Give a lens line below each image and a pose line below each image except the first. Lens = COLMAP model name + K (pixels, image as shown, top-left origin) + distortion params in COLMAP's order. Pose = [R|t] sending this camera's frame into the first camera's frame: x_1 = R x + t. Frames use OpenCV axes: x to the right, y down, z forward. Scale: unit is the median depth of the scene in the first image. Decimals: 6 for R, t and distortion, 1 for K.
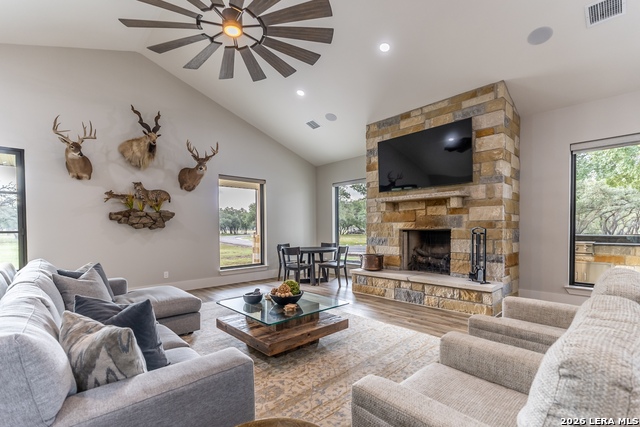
lens RADIAL K [[290.7, 0, 322.7], [0, 290.7, 231.7], [0, 0, 1]] dist [0.001176, 0.000250]
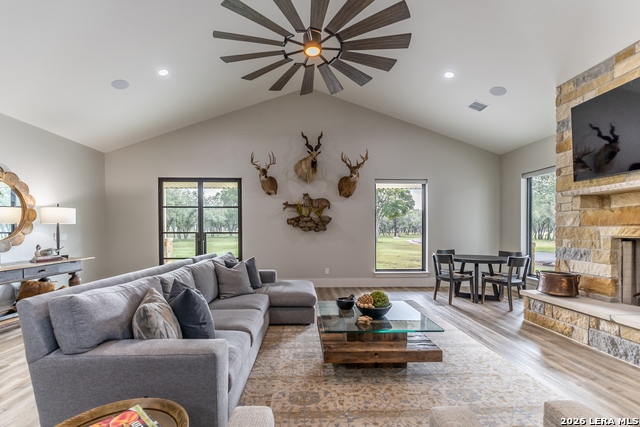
lens RADIAL K [[292.4, 0, 315.8], [0, 292.4, 229.8], [0, 0, 1]] dist [0.001210, 0.000049]
pose [[0.749245, 0.009642, -0.662223, 0.219326], [-0.015730, 0.999871, -0.003239, -0.012943], [0.662106, 0.012844, 0.749300, 0.105688]]
